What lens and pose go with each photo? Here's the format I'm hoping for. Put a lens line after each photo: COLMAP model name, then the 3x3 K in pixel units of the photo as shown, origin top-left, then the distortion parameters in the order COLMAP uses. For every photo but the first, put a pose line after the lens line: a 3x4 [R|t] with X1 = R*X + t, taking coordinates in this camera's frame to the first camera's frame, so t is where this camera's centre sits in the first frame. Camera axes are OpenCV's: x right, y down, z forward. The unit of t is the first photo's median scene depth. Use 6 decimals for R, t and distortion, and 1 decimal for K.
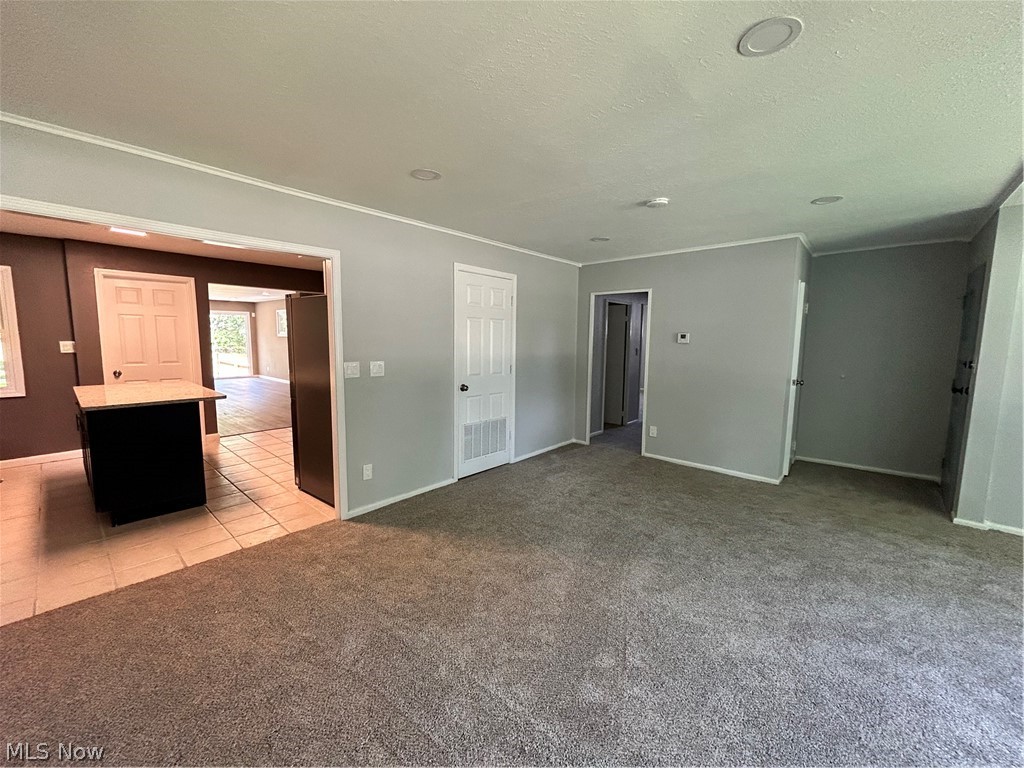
lens RADIAL K [[415.3, 0, 512.0], [0, 415.3, 384.0], [0, 0, 1]] dist [-0.000750, -0.000221]
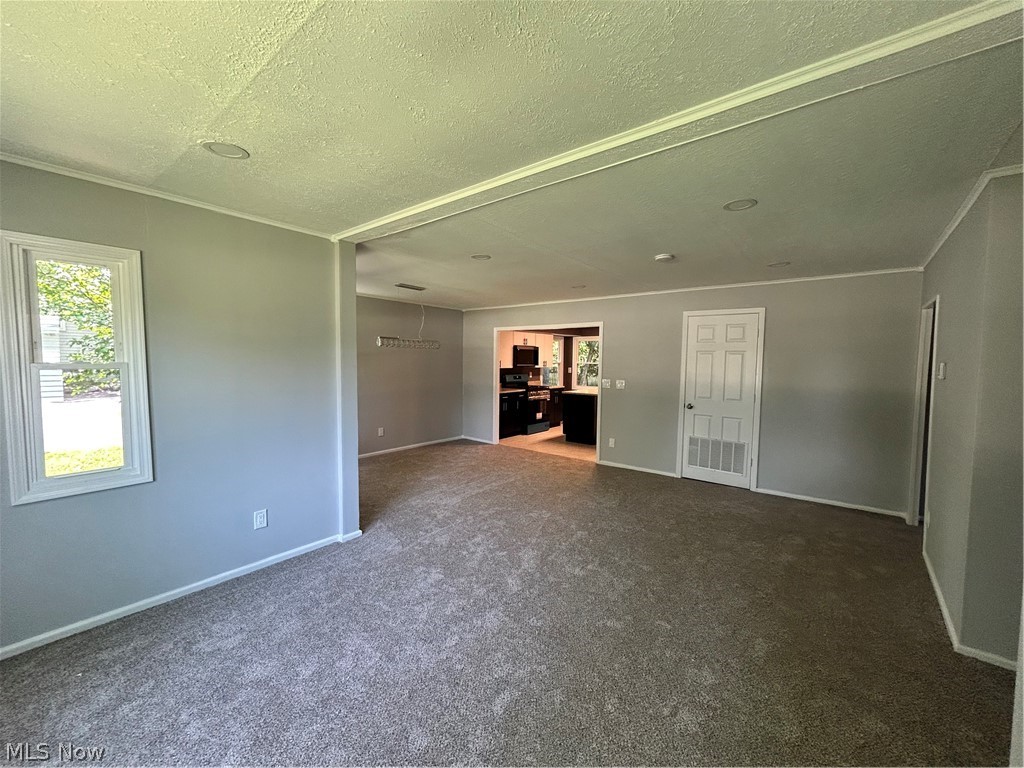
lens RADIAL K [[415.3, 0, 512.0], [0, 415.3, 384.0], [0, 0, 1]] dist [-0.000750, -0.000221]
pose [[0.039427, 0.045091, -0.998205, 1.146258], [-0.120161, 0.991946, 0.040062, -0.044748], [0.991971, 0.118365, 0.044528, 0.400612]]
